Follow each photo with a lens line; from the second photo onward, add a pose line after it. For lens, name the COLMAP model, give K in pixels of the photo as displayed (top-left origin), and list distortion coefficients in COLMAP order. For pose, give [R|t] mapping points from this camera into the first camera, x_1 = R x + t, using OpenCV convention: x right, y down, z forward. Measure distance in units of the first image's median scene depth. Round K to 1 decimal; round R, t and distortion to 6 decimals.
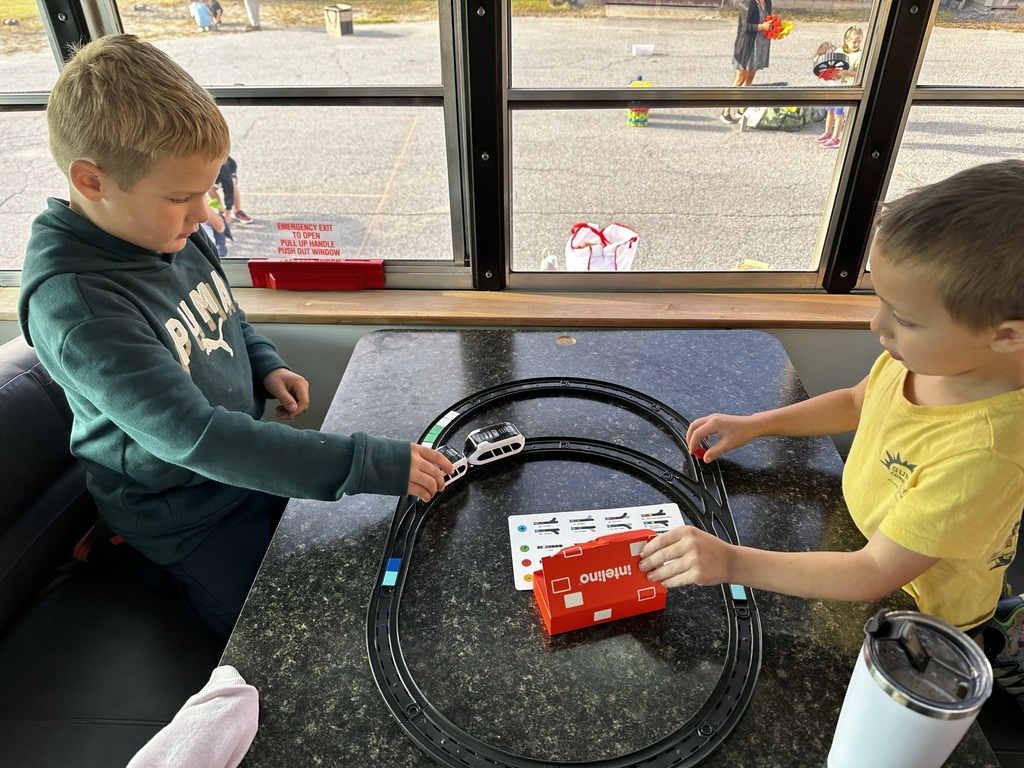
lens RADIAL K [[715.9, 0, 511.9], [0, 715.9, 394.0], [0, 0, 1]] dist [0.032693, -0.031836]
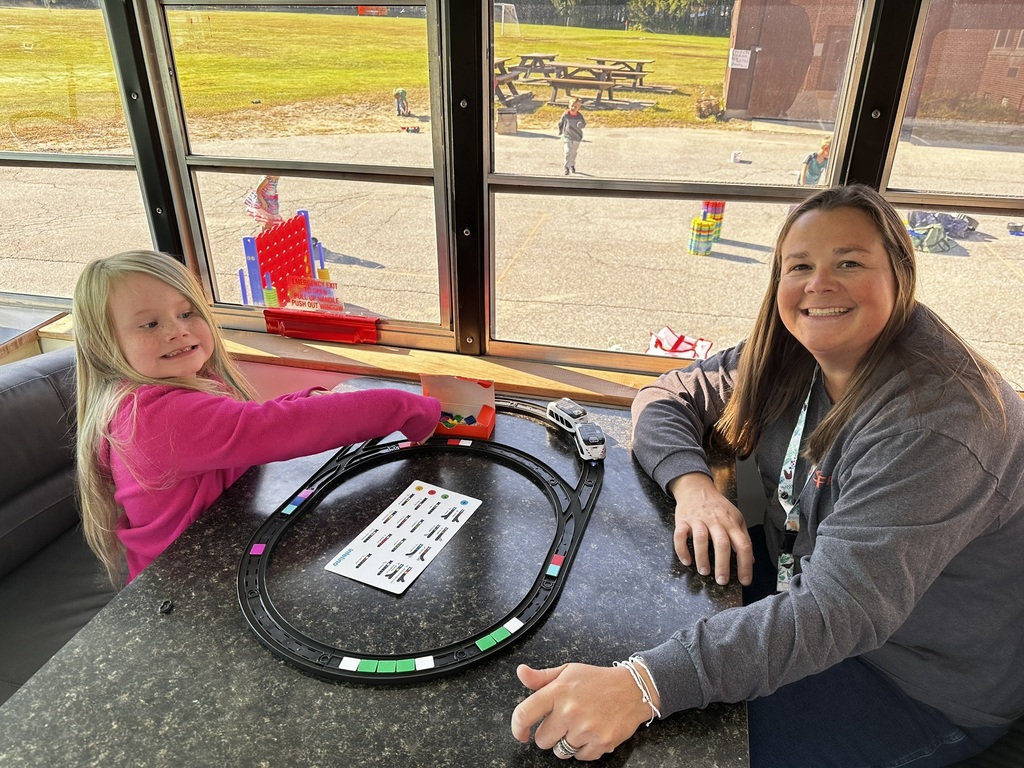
lens RADIAL K [[715.9, 0, 492.5], [0, 715.9, 394.7], [0, 0, 1]] dist [0.032693, -0.031836]
pose [[0.973515, 0.107869, -0.201574, 0.218454], [-0.132128, 0.984996, -0.111017, 0.026097], [0.186574, 0.134710, 0.973162, -0.017973]]
